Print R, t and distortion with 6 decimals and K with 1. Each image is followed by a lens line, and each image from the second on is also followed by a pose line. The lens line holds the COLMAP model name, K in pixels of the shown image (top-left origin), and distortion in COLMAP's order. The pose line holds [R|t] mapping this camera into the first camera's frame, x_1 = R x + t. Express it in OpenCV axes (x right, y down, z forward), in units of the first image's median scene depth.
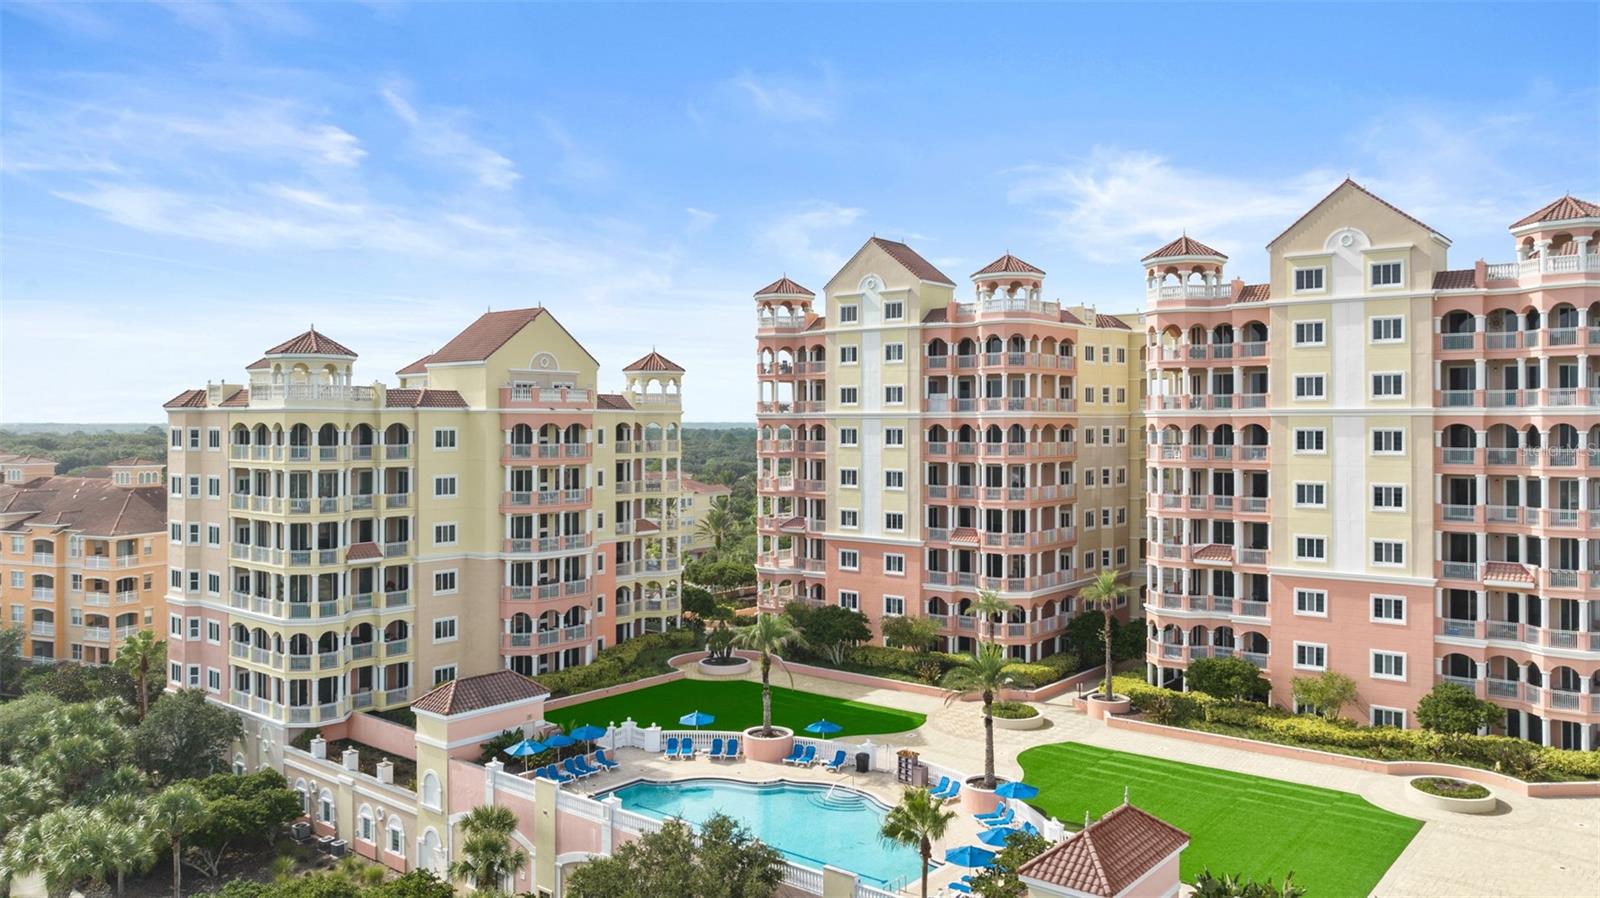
lens RADIAL K [[1161.2, 0, 800.8], [0, 1161.2, 409.8], [0, 0, 1]] dist [-0.011350, 0.000185]
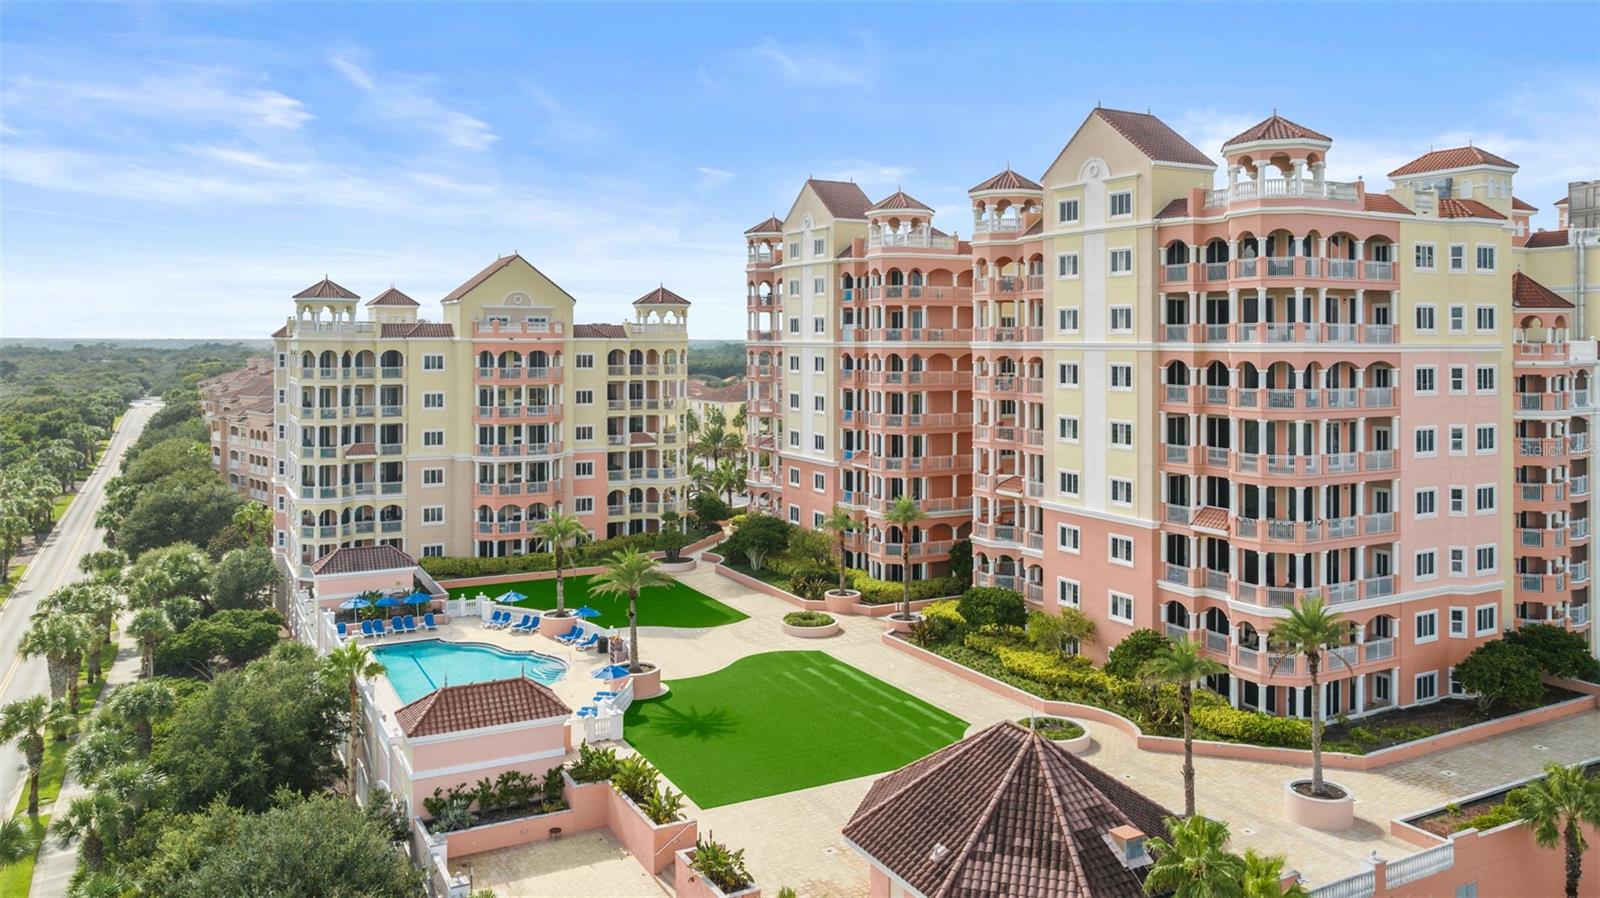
lens RADIAL K [[1157.3, 0, 794.5], [0, 1157.3, 335.8], [0, 0, 1]] dist [-0.018571, -0.003037]
pose [[0.923086, 0.001399, -0.384592, 0.532425], [0.001248, 0.999977, 0.006632, -0.011727], [0.384592, -0.006602, 0.923063, 0.001337]]
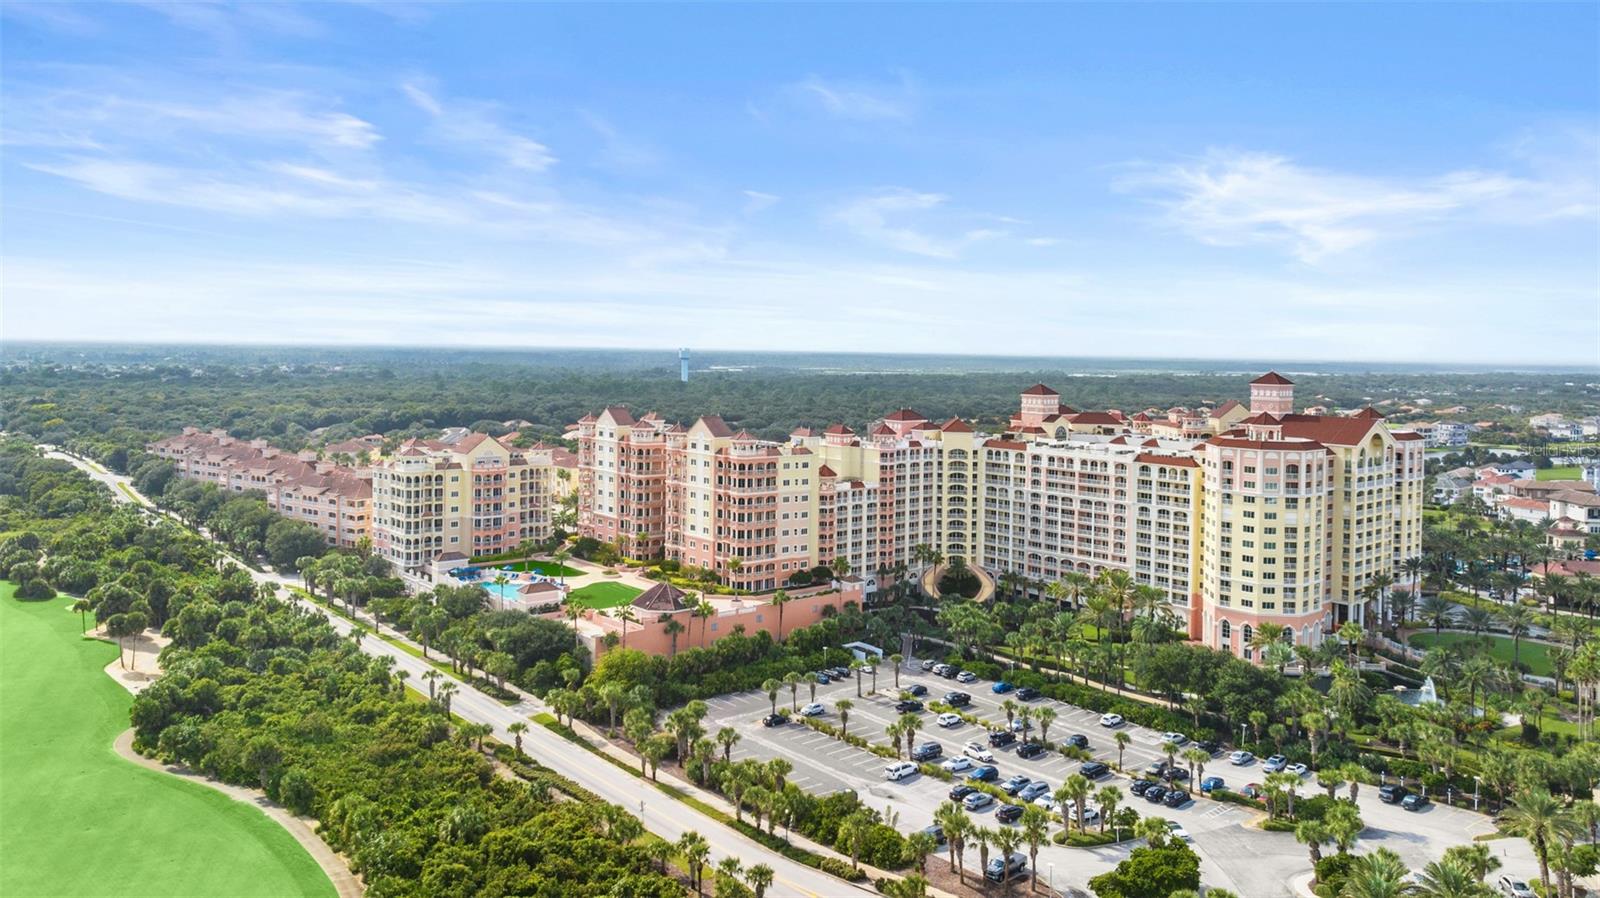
lens RADIAL K [[1177.4, 0, 777.9], [0, 1177.4, 372.5], [0, 0, 1]] dist [-0.007545, -0.004649]
pose [[0.982167, 0.021970, -0.186722, 1.135927], [-0.015815, 0.999283, 0.034389, -0.385309], [0.187343, -0.030823, 0.981811, -1.943768]]
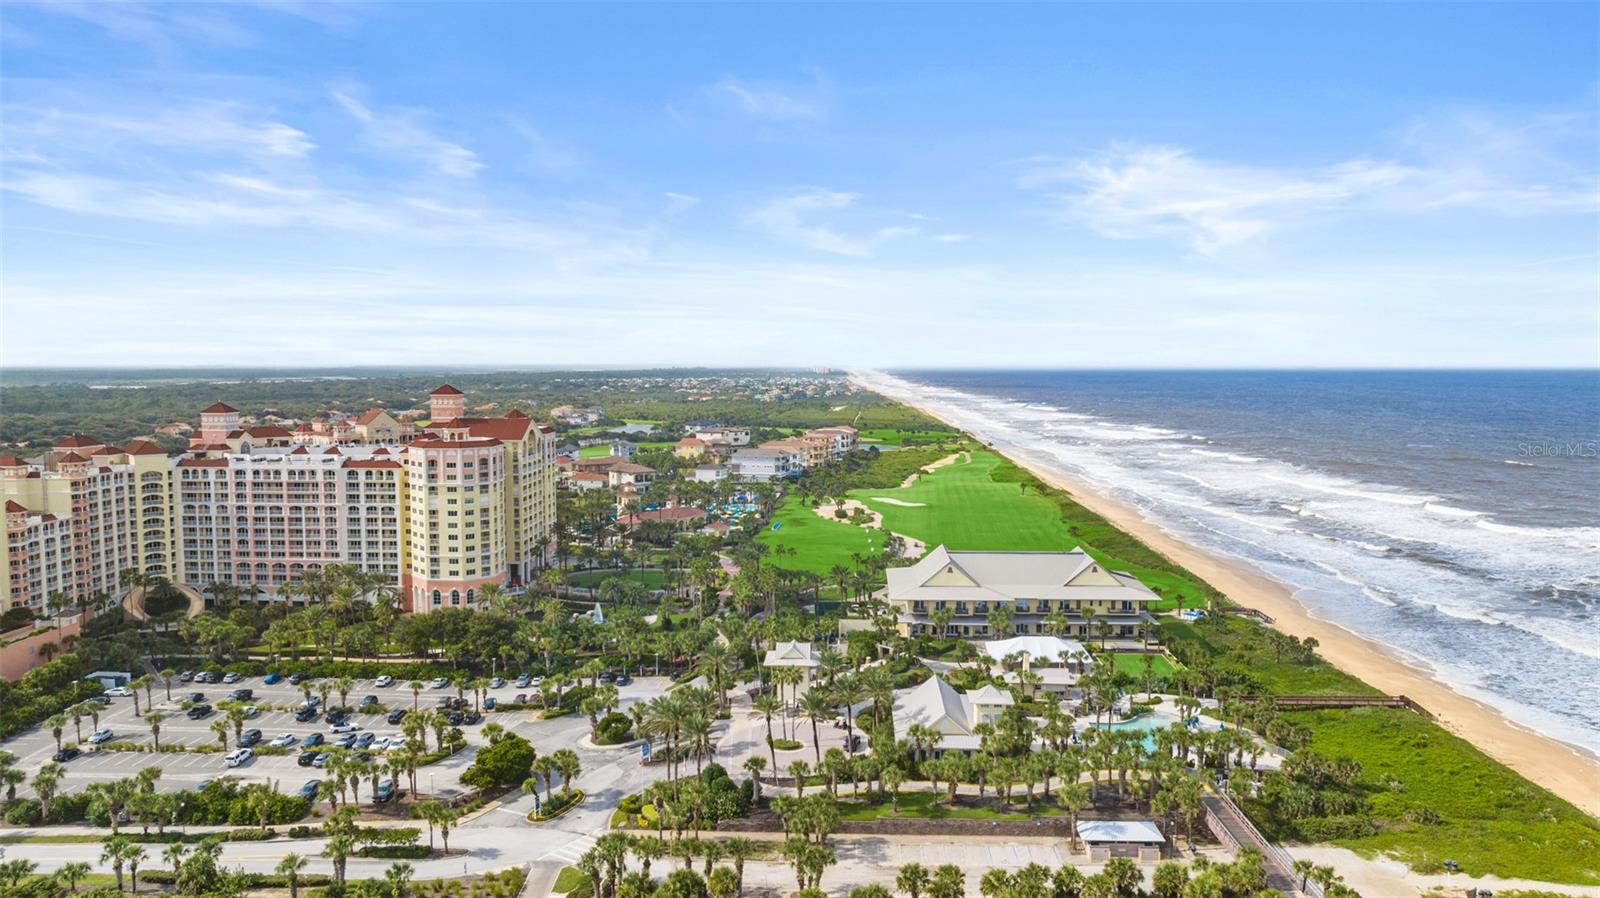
lens RADIAL K [[1162.0, 0, 800.0], [0, 1162.0, 449.0], [0, 0, 1]] dist [-0.004178, 0.001200]
pose [[0.810922, -0.045286, 0.583399, 0.614796], [-0.007012, 0.996177, 0.087074, -0.423473], [-0.585112, -0.074701, 0.807505, -2.300891]]
